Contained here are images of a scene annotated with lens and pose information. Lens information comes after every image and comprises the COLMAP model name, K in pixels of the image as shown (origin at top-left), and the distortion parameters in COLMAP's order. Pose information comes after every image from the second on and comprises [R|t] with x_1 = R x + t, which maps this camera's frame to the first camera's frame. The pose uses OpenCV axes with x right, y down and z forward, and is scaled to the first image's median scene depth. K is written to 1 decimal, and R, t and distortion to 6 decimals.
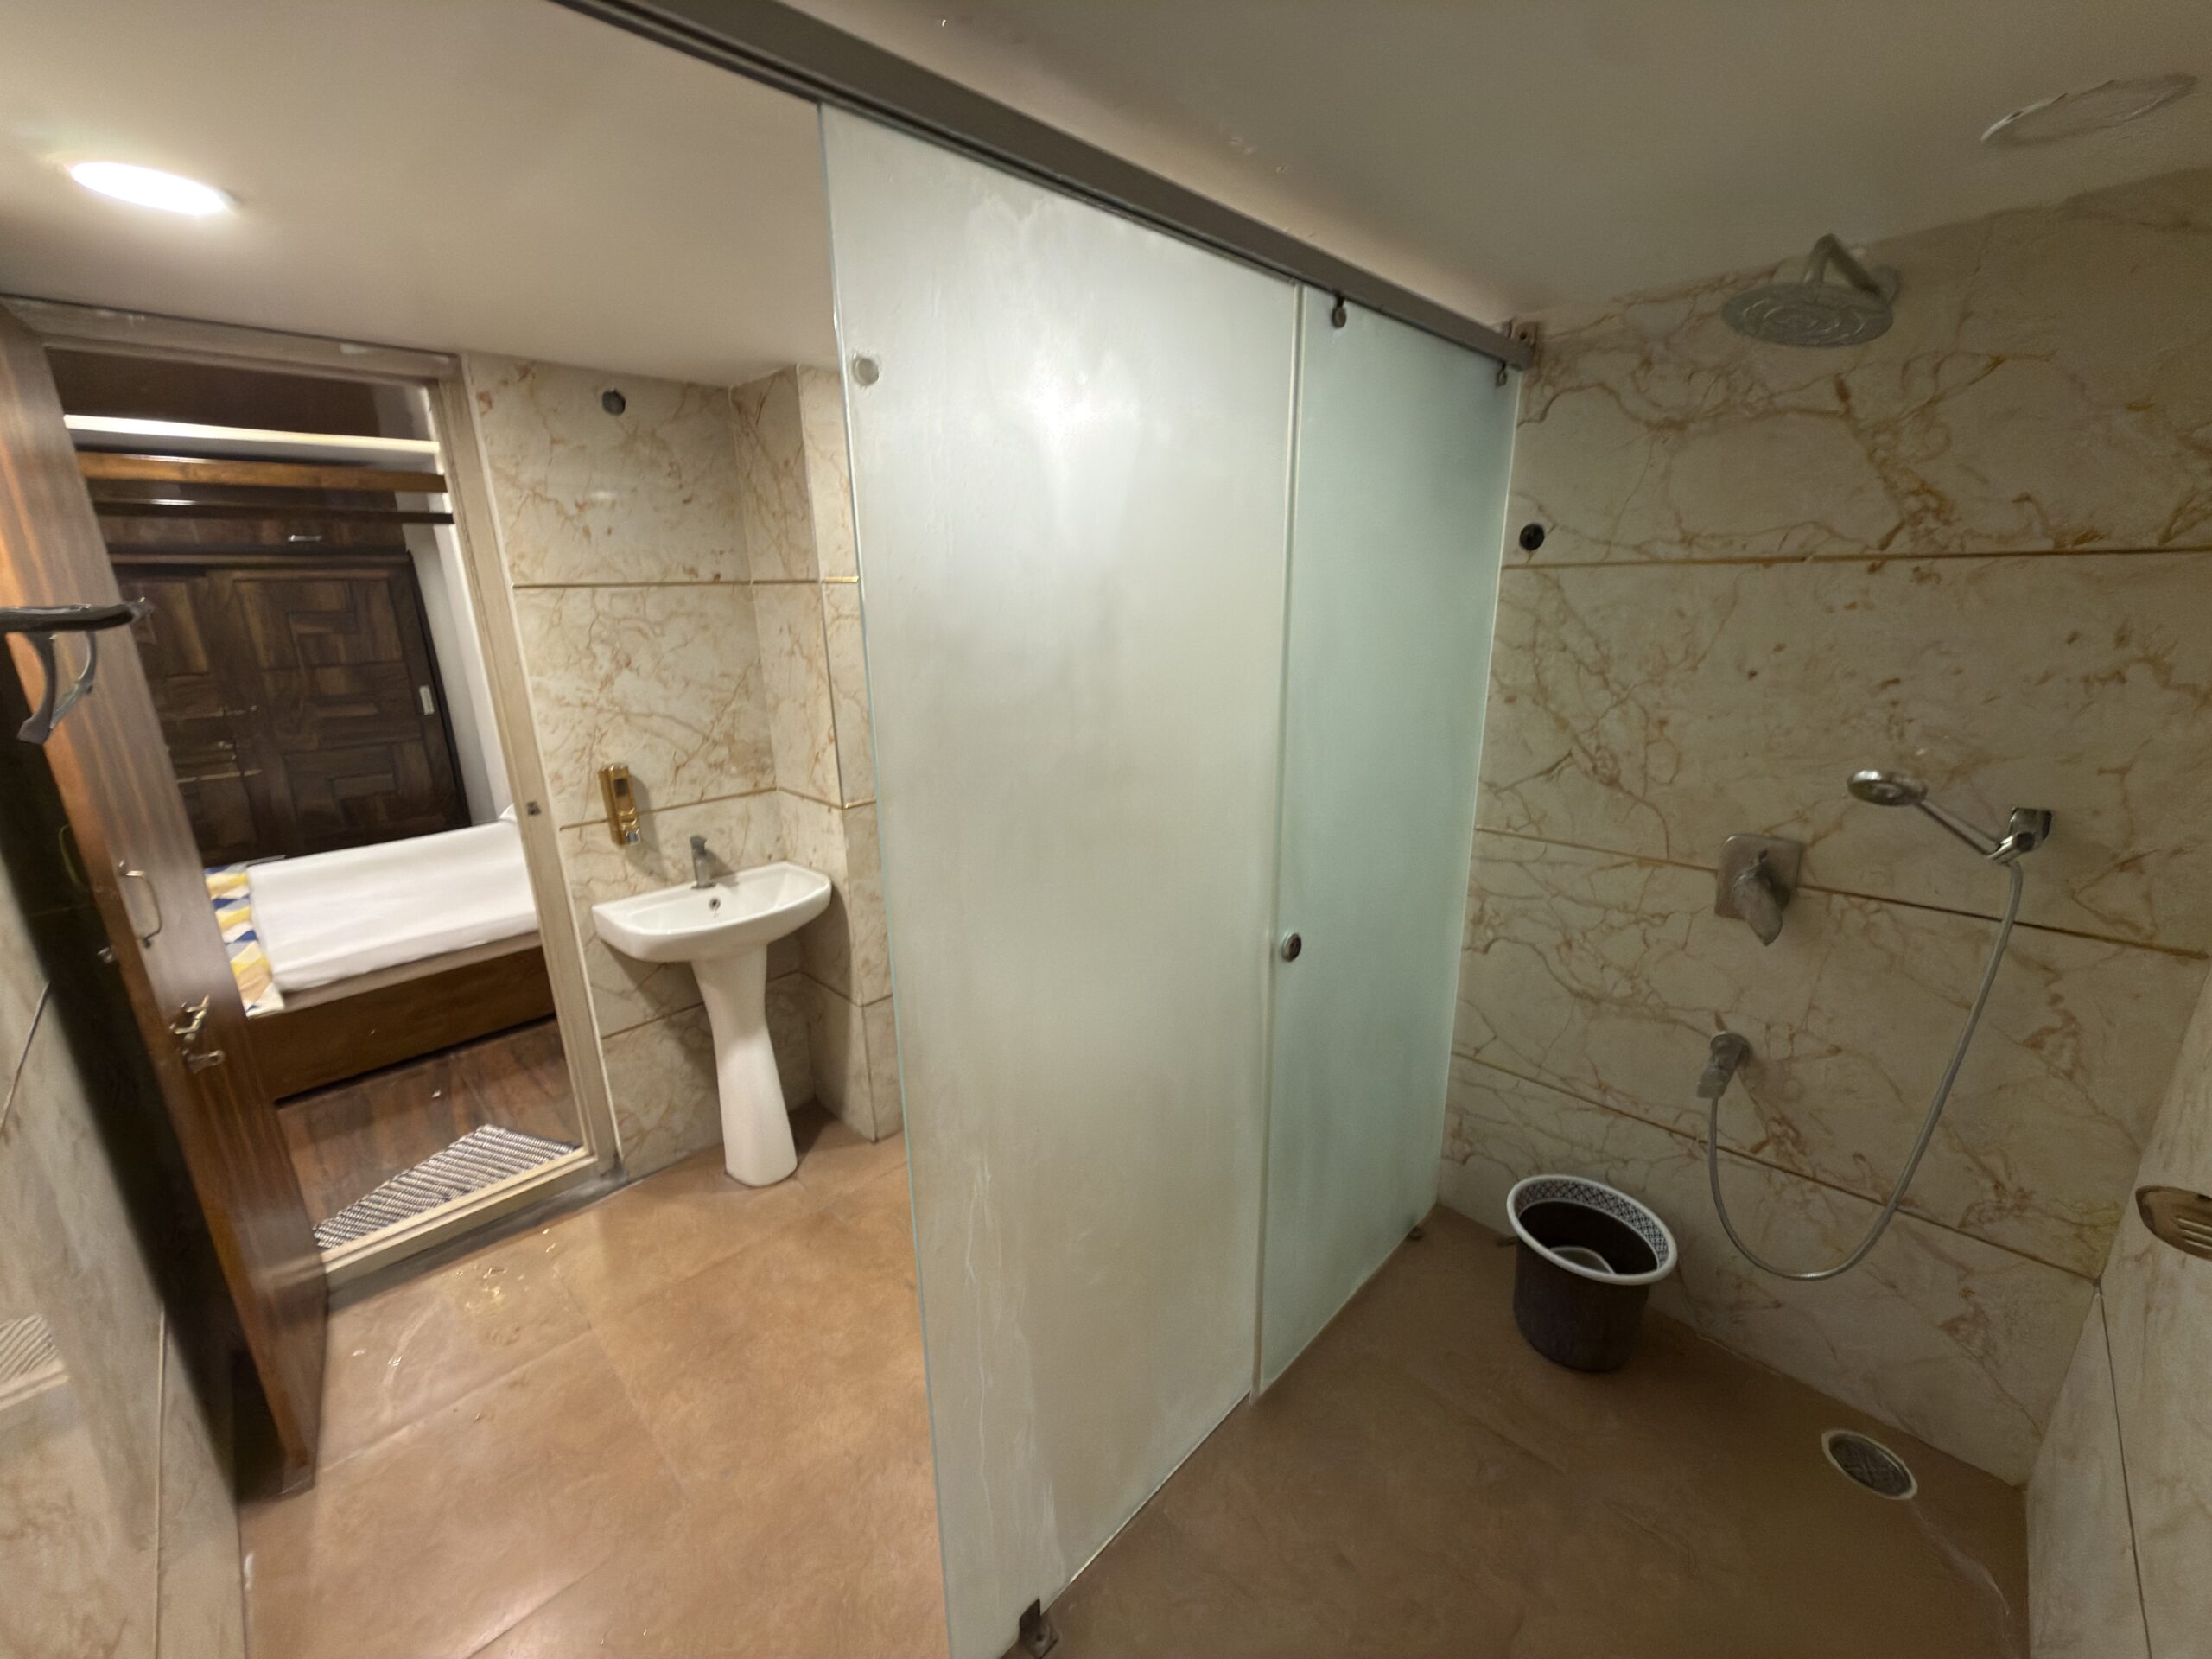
lens RADIAL K [[880.2, 0, 1109.5], [0, 880.2, 833.3], [0, 0, 1]] dist [0.002234, -0.001062]
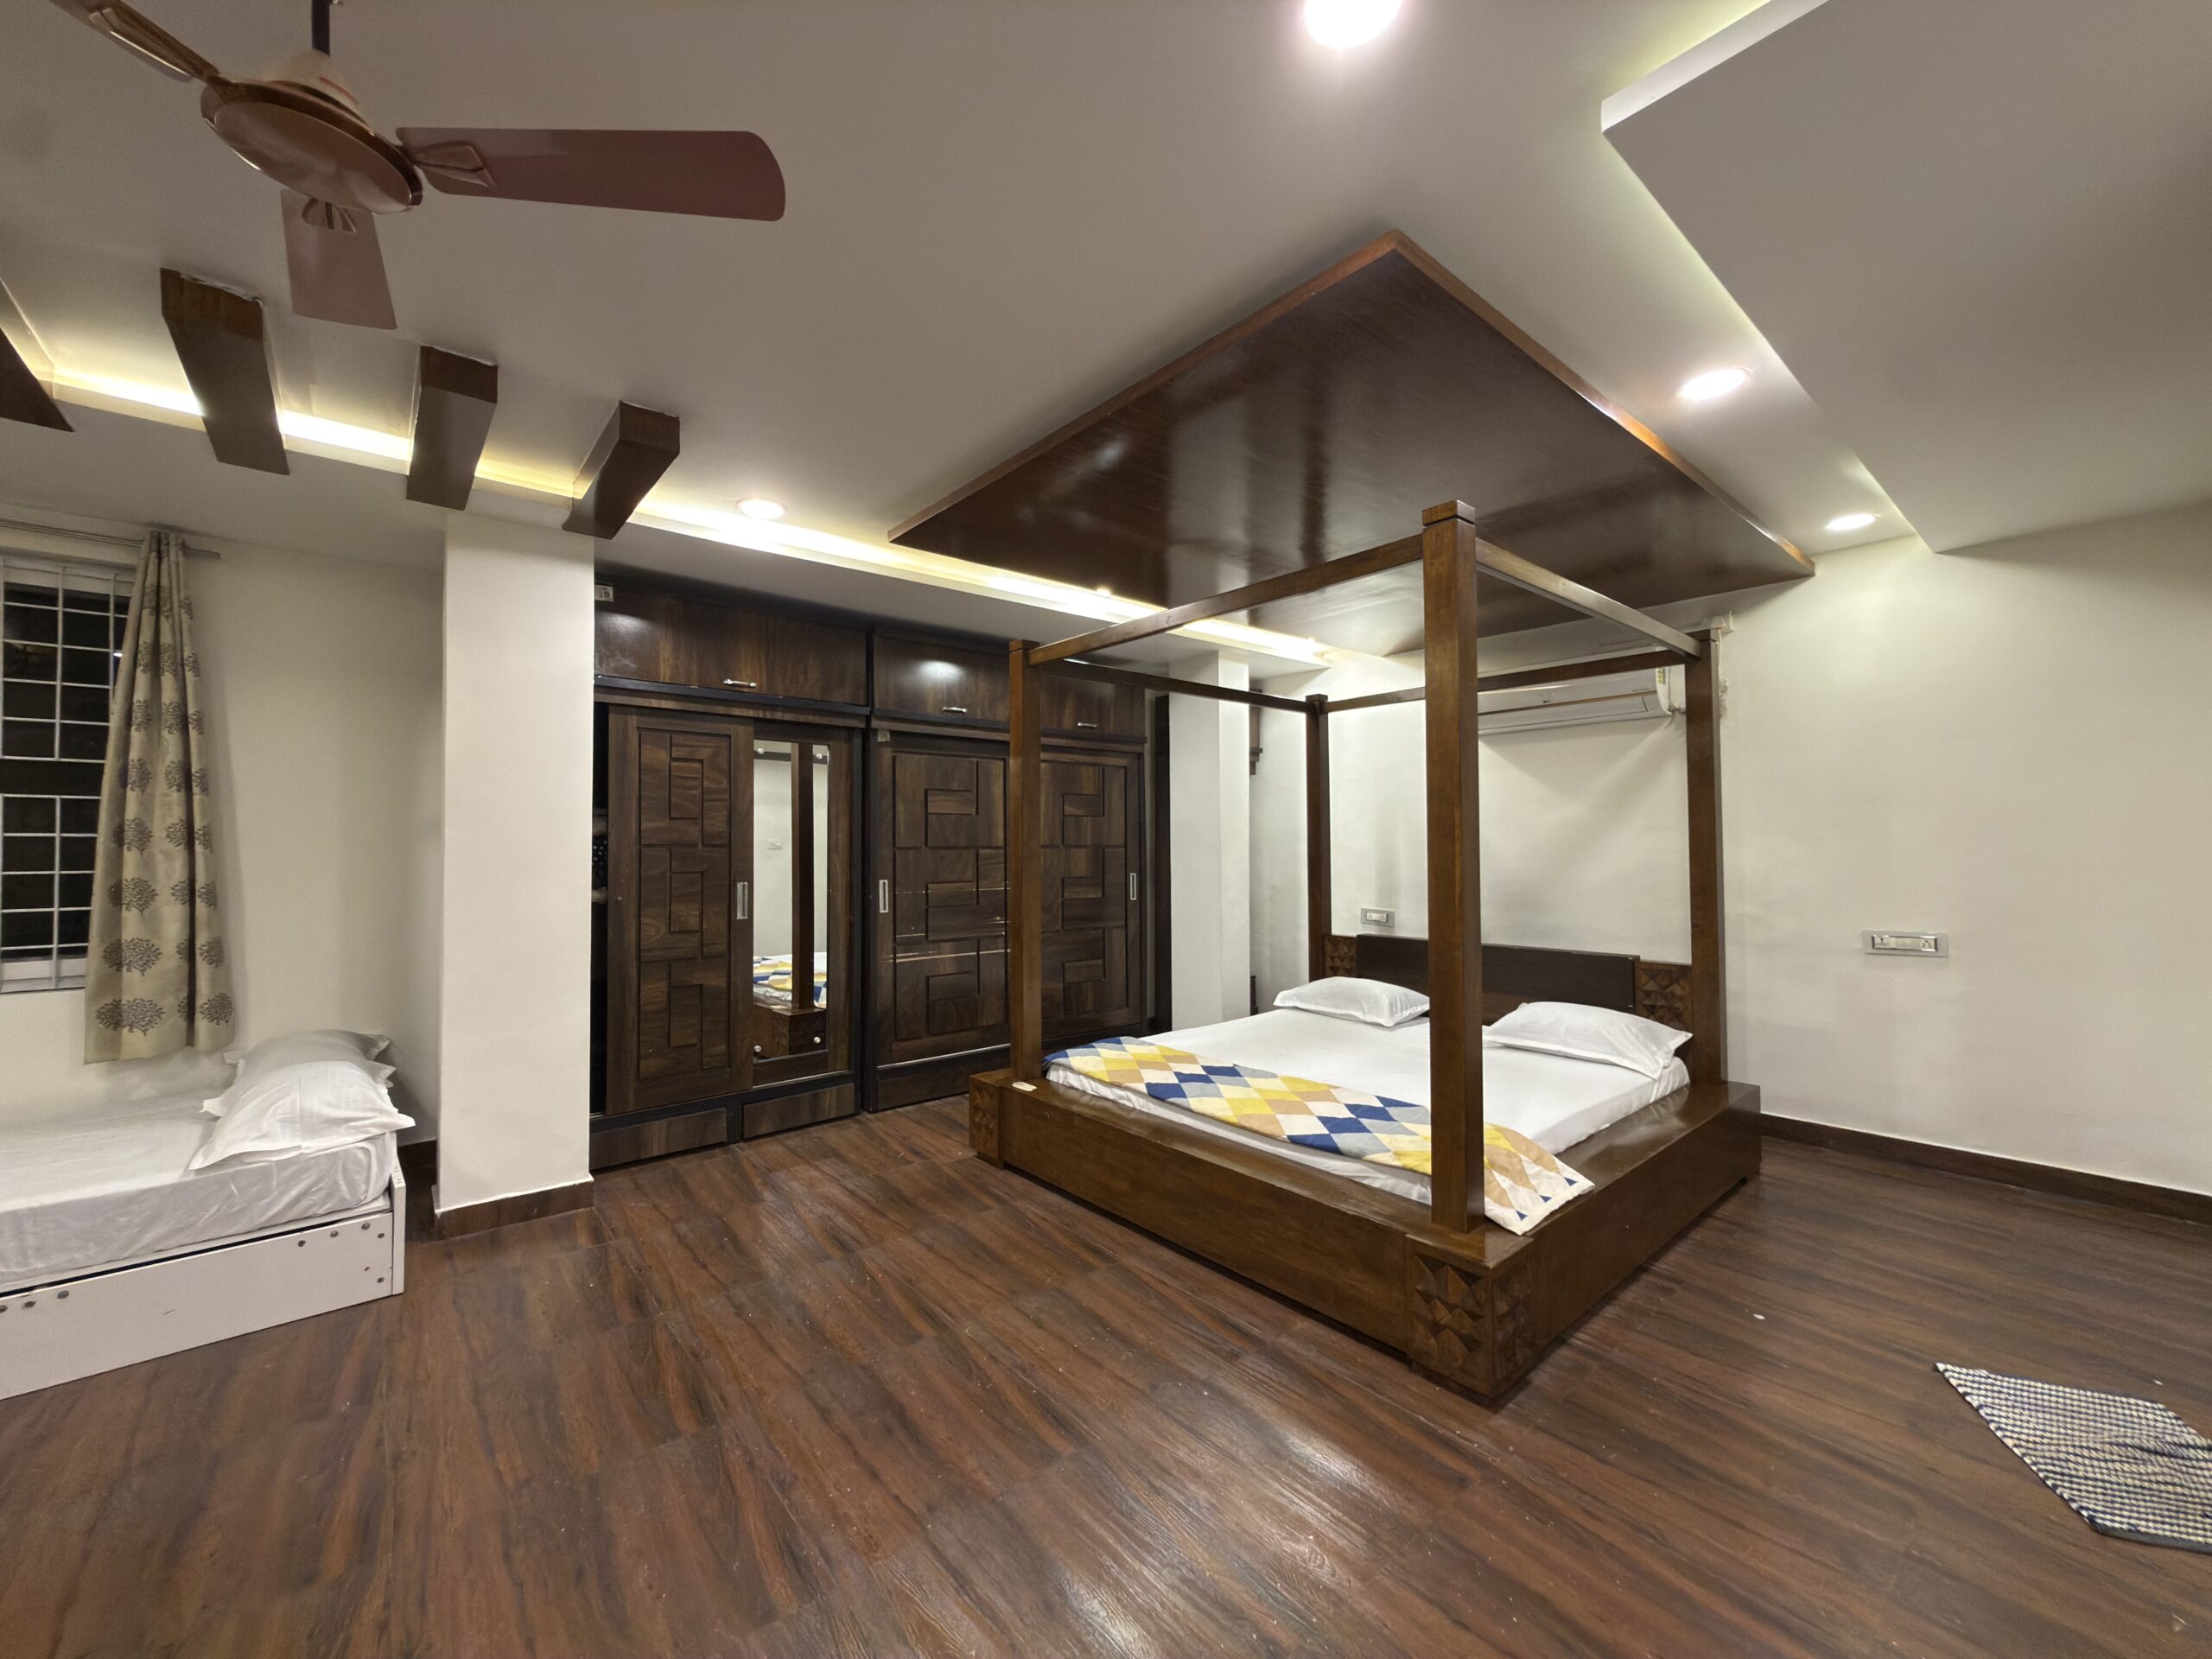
lens RADIAL K [[880.2, 0, 1107.7], [0, 880.2, 832.2], [0, 0, 1]] dist [0.002234, -0.001062]
pose [[0.994808, 0.006200, -0.101580, -0.767314], [-0.035384, 0.956939, -0.288123, 0.081014], [0.095420, 0.290222, 0.952190, 0.052357]]
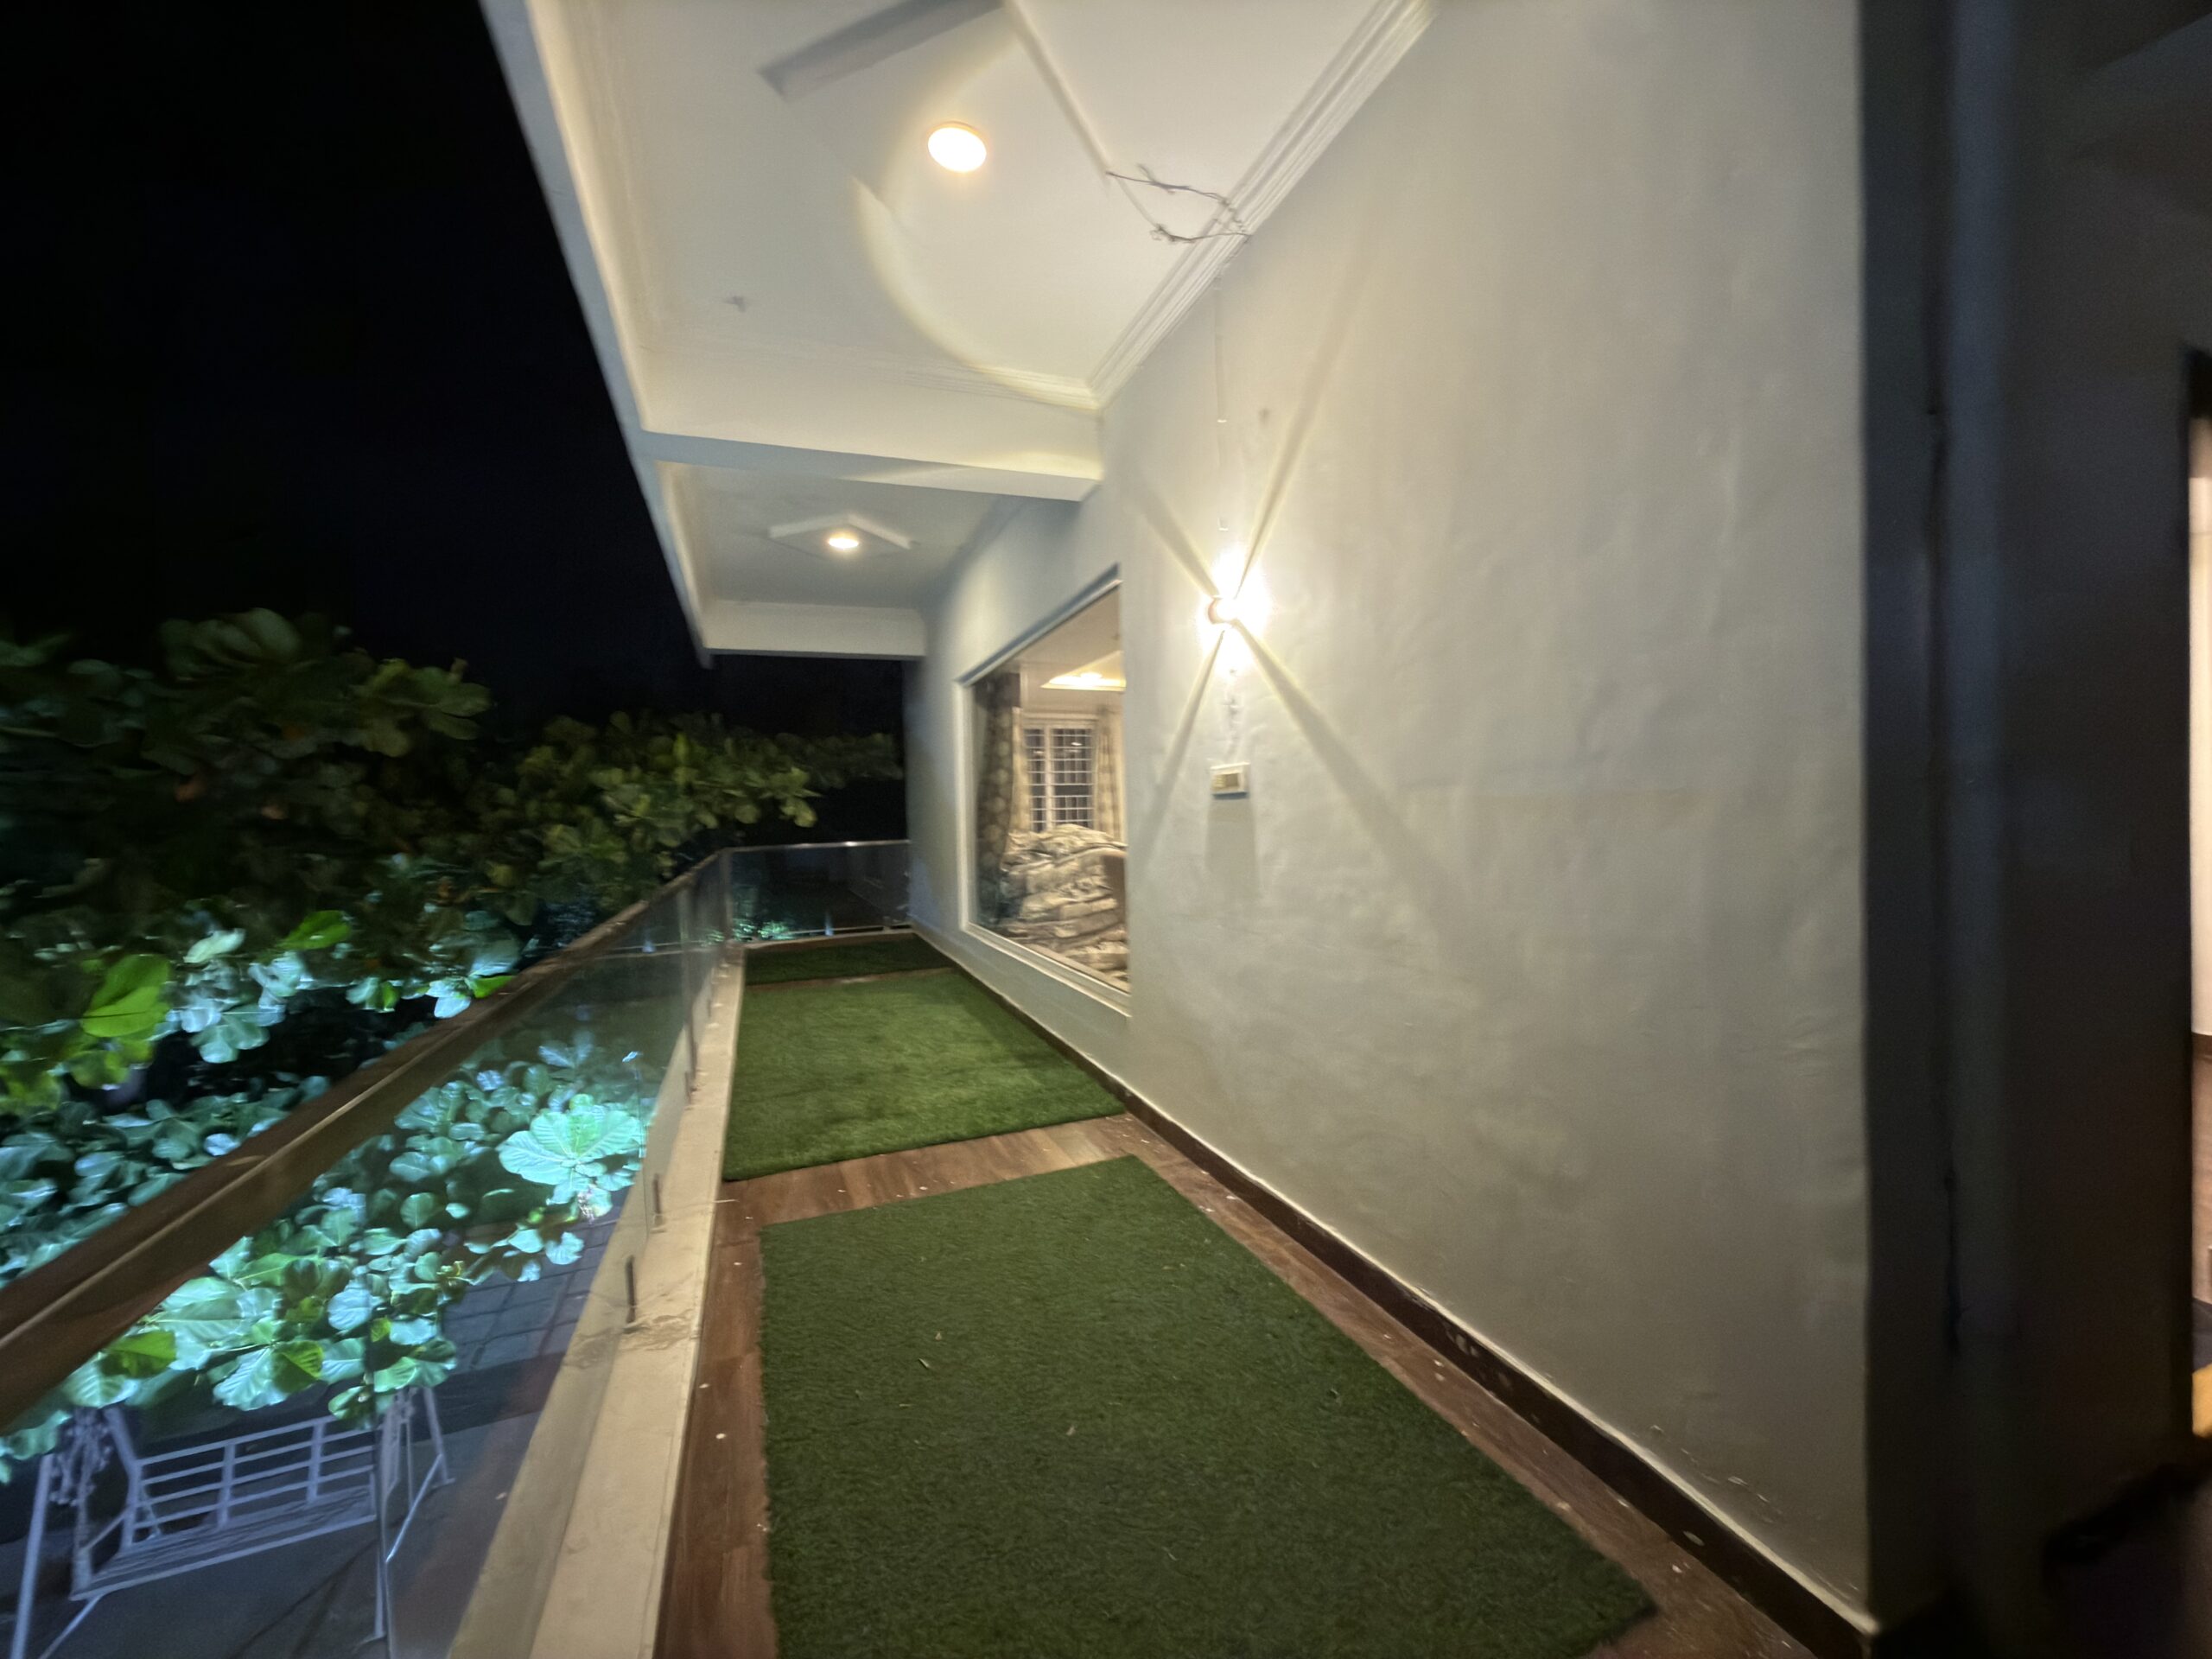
lens RADIAL K [[880.2, 0, 1105.3], [0, 880.2, 826.9], [0, 0, 1]] dist [0.002234, -0.001062]
pose [[0.911154, -0.005076, -0.412035, -0.719758], [-0.099081, 0.967890, -0.231025, 0.398378], [0.399977, 0.251324, 0.881393, -1.054127]]
